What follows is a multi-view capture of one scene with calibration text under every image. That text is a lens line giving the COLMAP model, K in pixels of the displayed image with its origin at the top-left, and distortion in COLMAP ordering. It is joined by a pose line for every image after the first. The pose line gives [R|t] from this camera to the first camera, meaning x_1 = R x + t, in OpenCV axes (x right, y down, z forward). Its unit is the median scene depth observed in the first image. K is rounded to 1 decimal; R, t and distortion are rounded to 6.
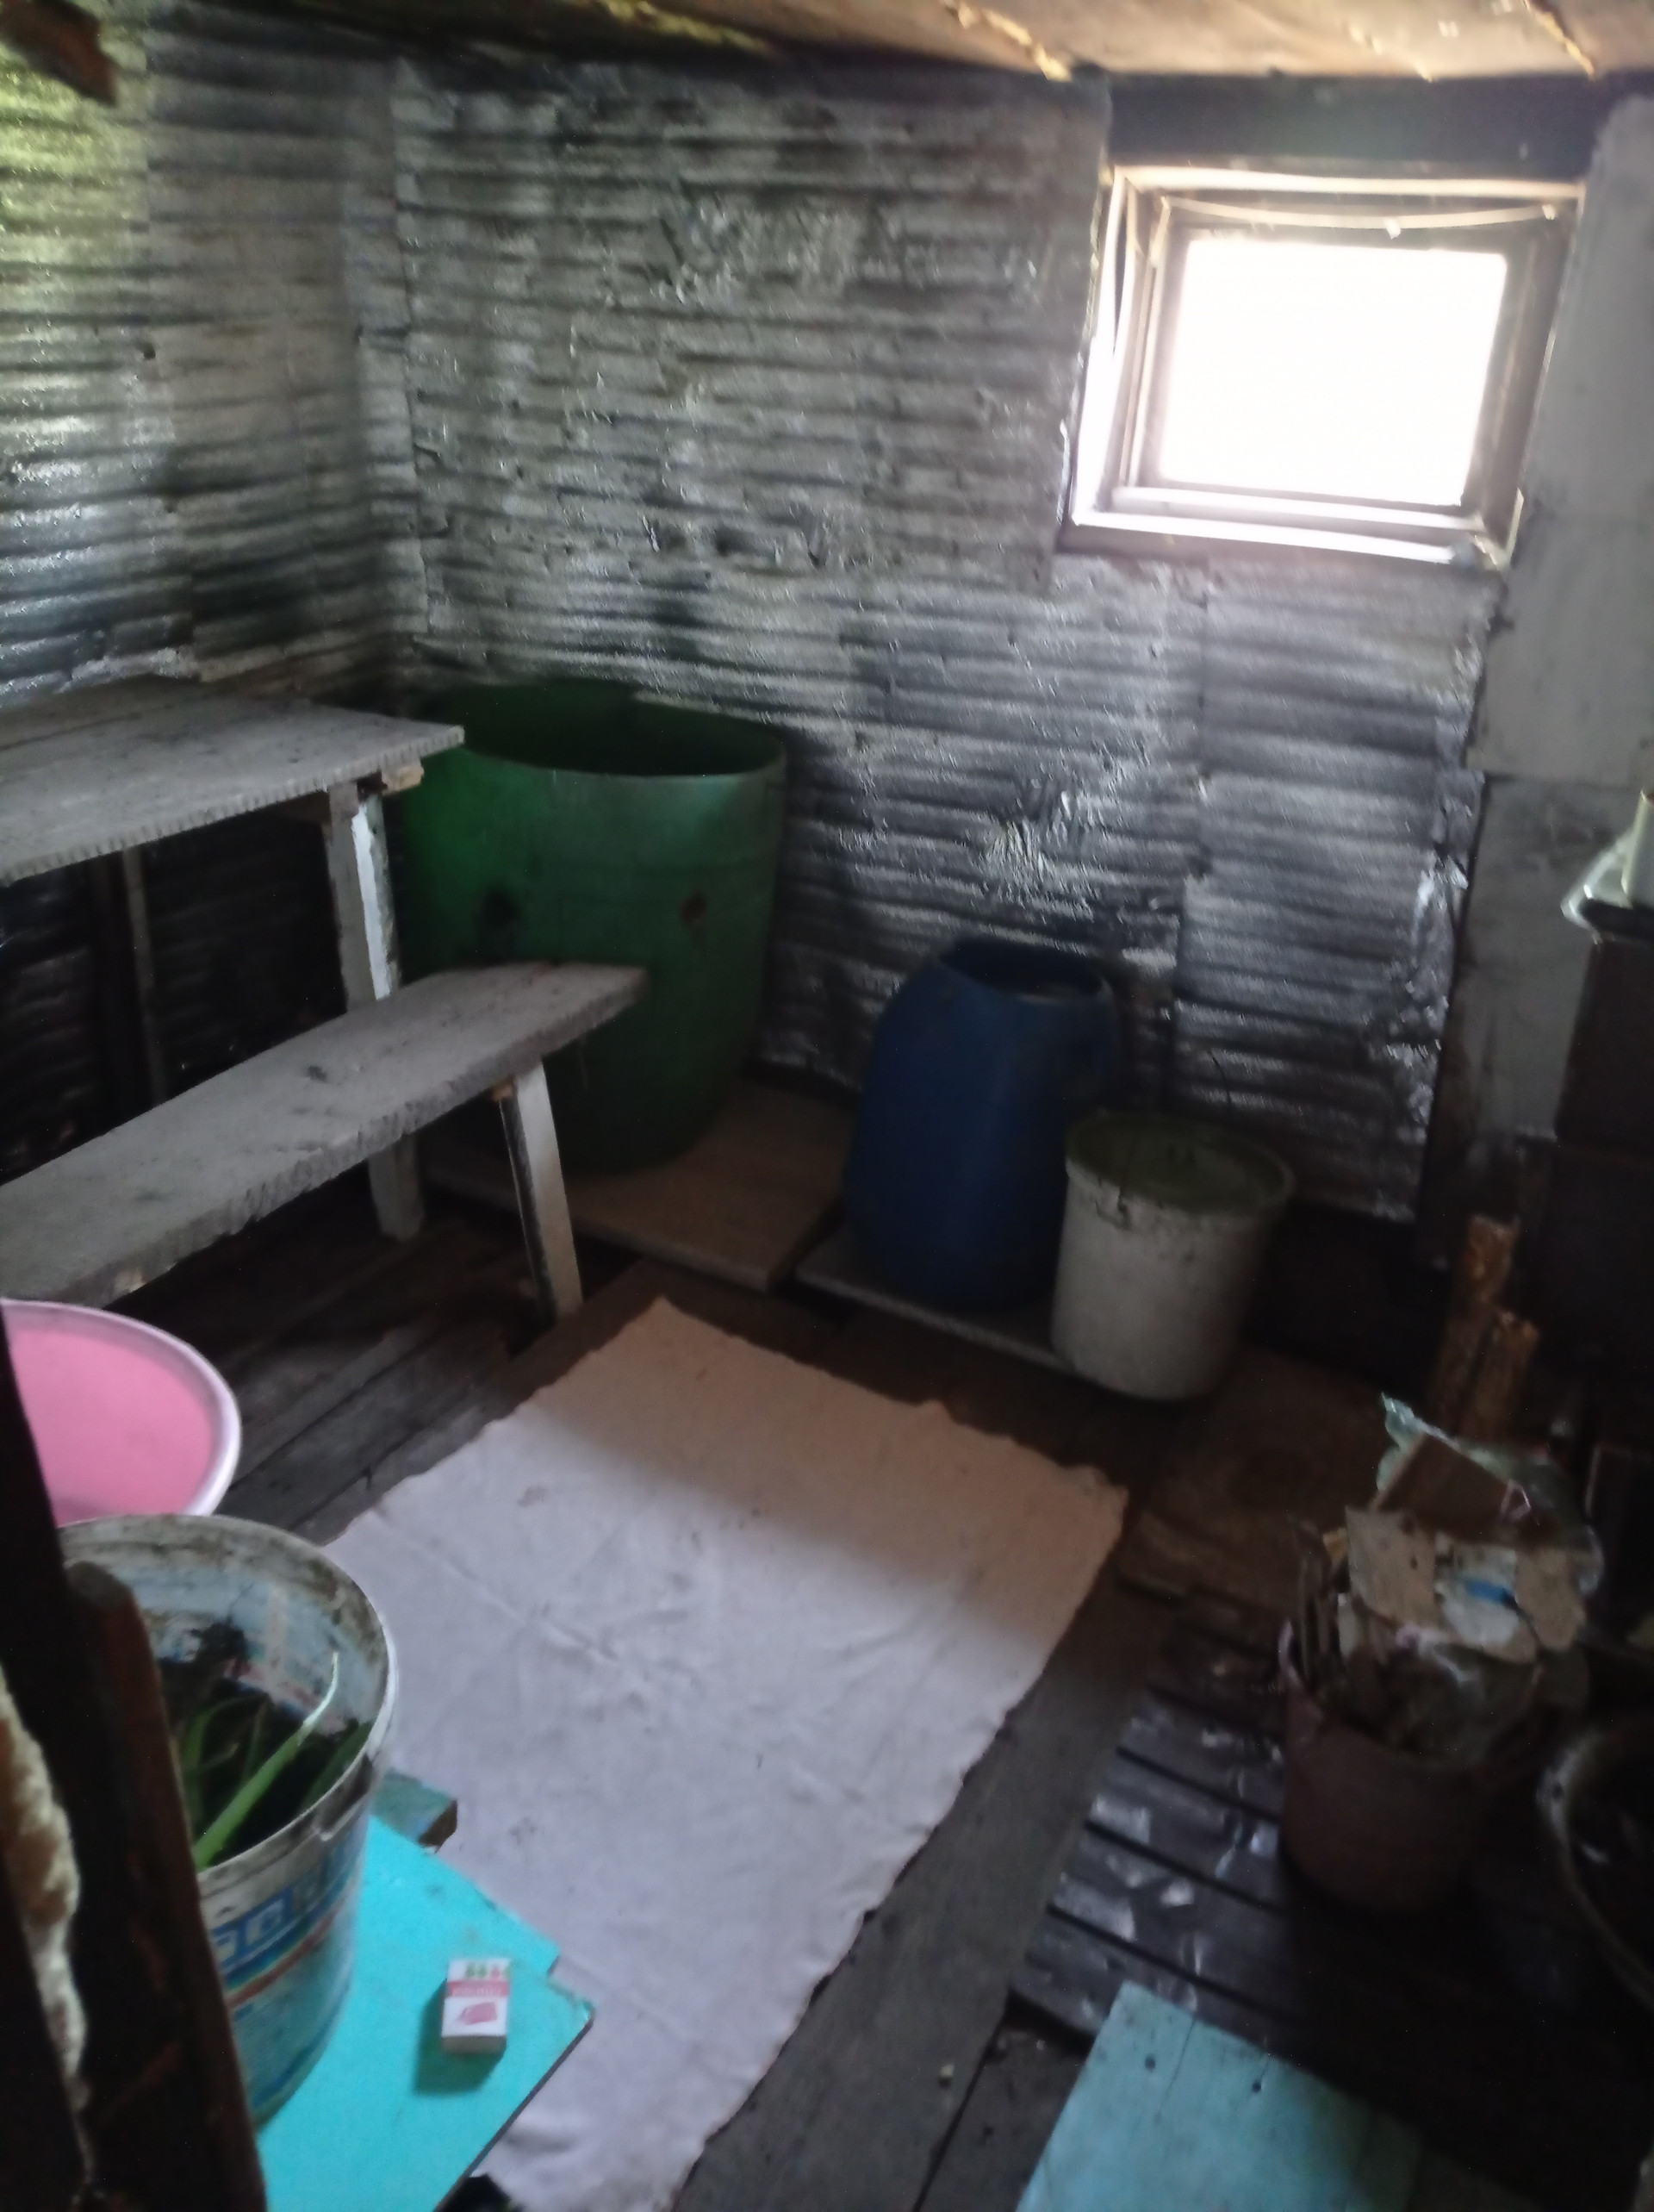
lens RADIAL K [[1700.1, 0, 830.8], [0, 1700.1, 1090.9], [0, 0, 1]] dist [0.086290, -0.120248]
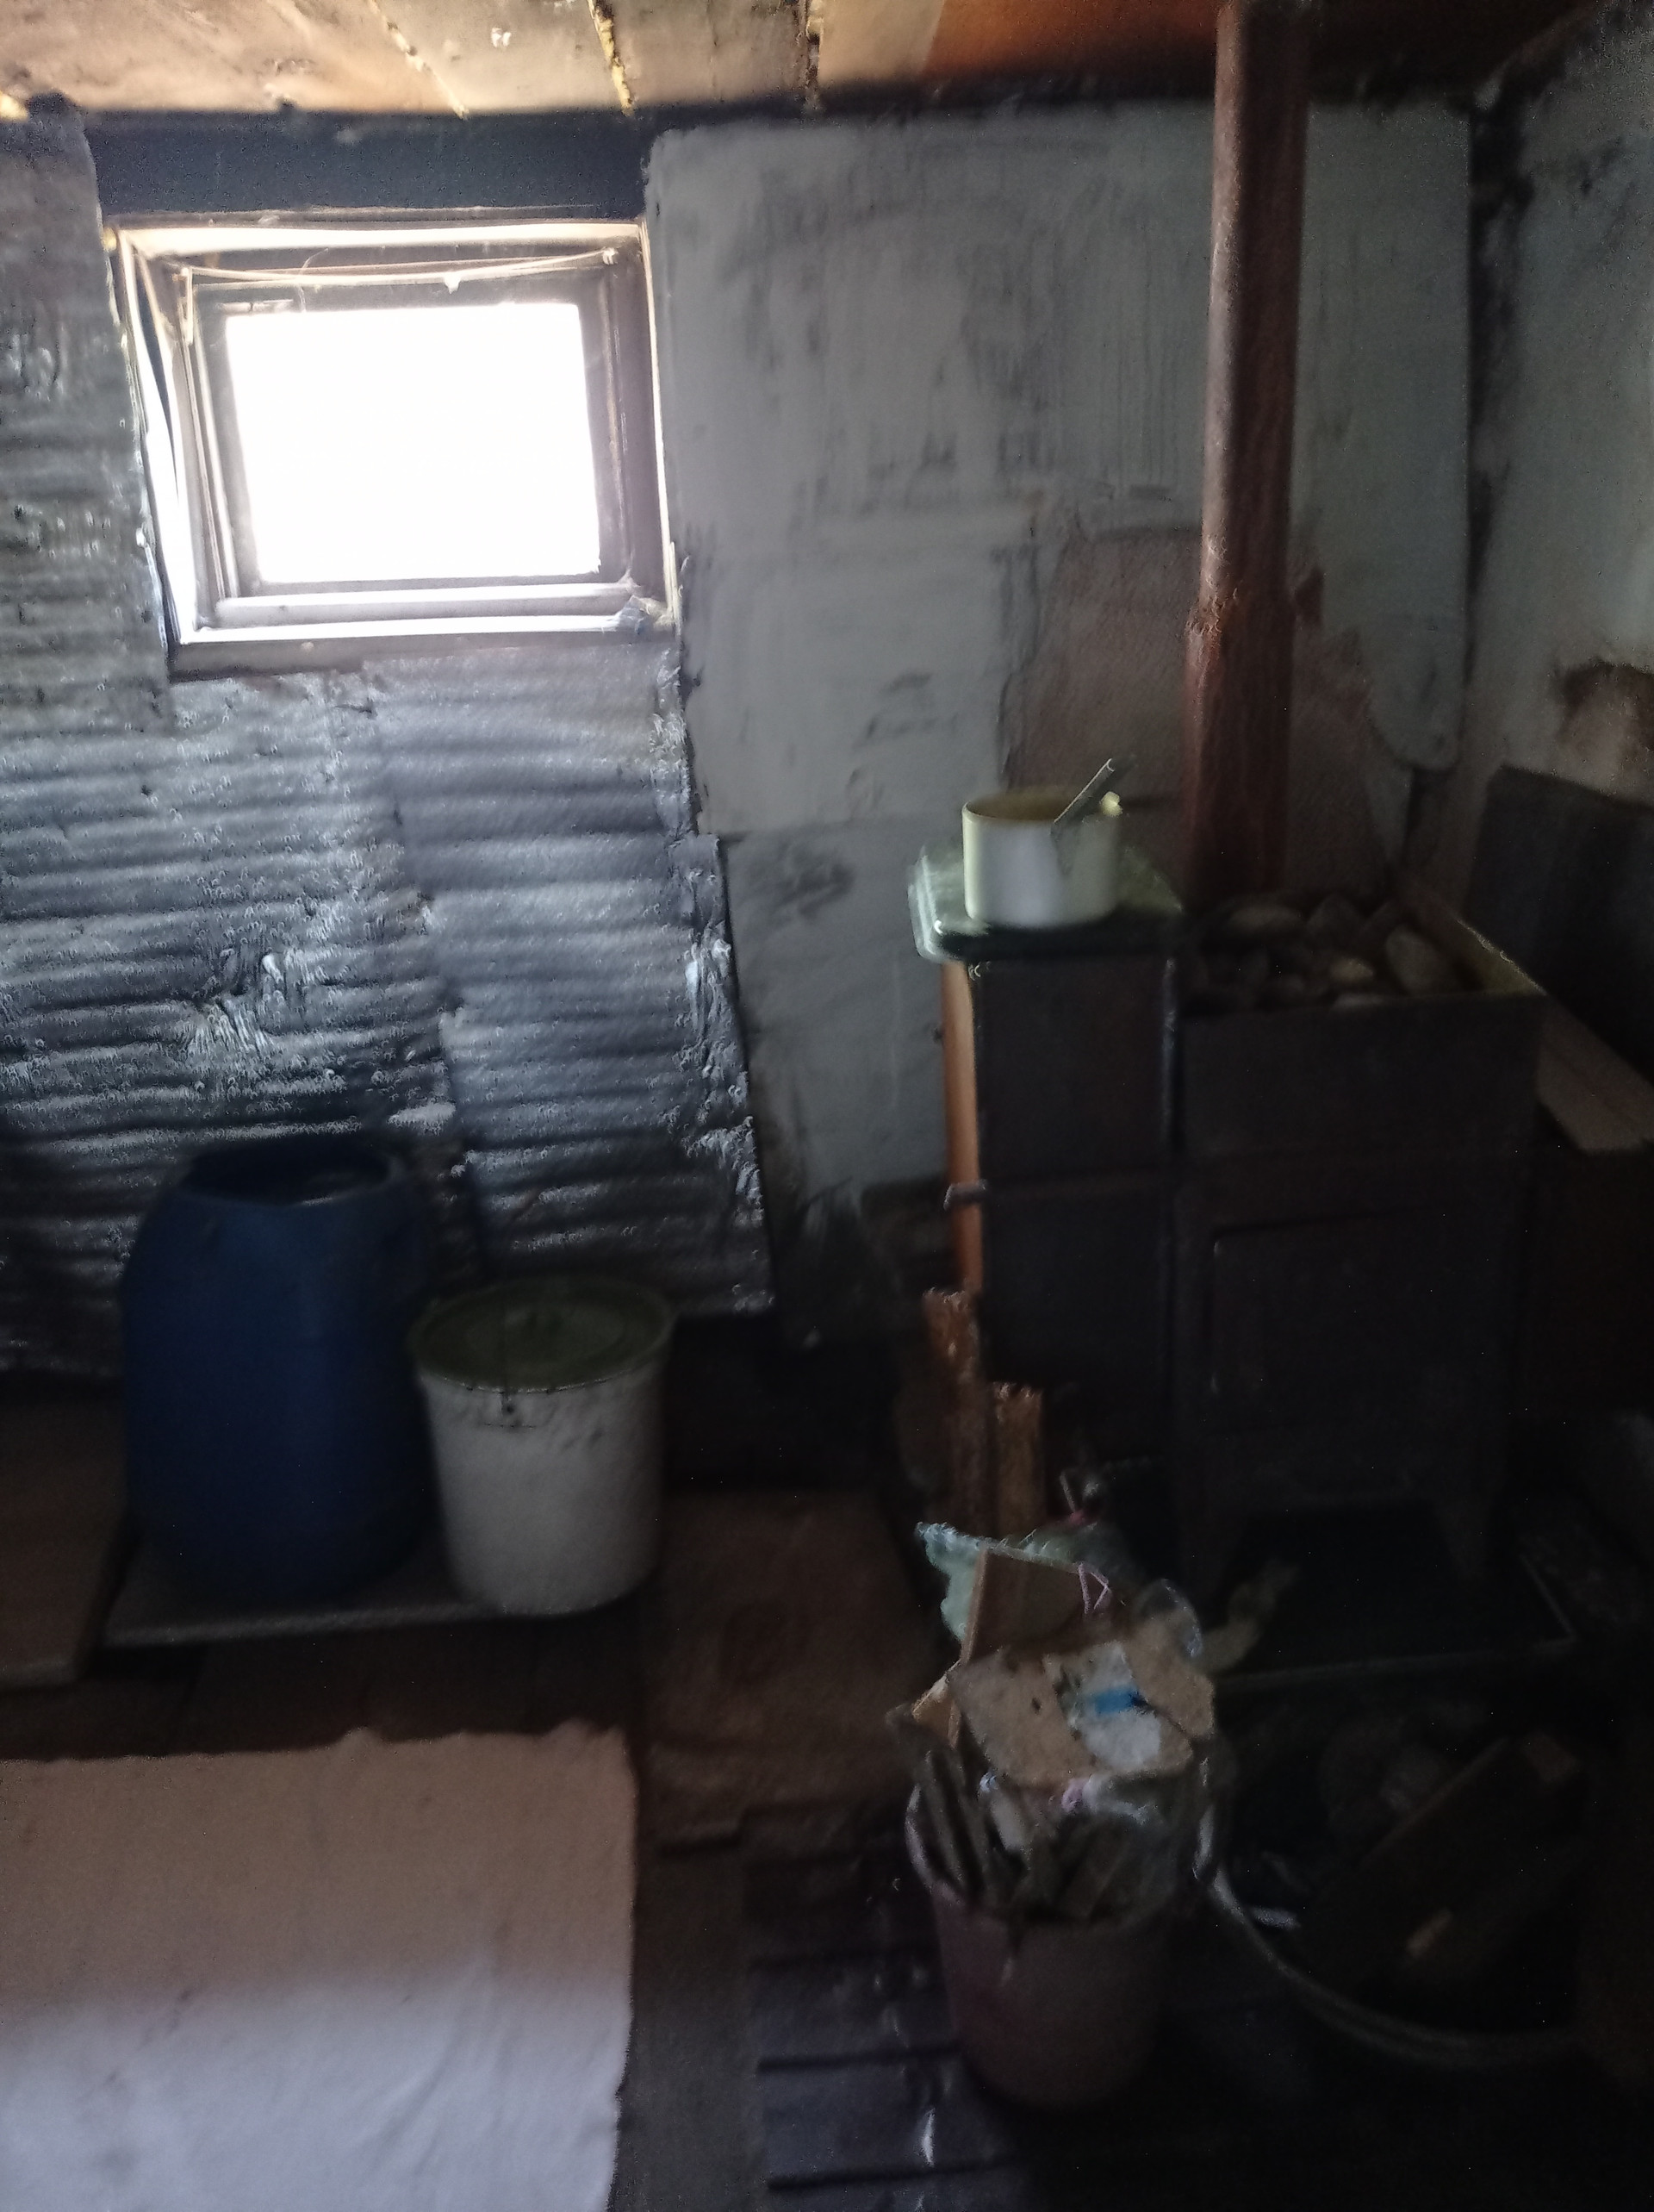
lens RADIAL K [[1700.1, 0, 830.8], [0, 1700.1, 1090.9], [0, 0, 1]] dist [0.086290, -0.120248]
pose [[0.841979, -0.266240, 0.469242, -0.044588], [0.297189, 0.954781, 0.008468, -0.036896], [-0.450278, 0.132323, 0.883029, 0.146712]]
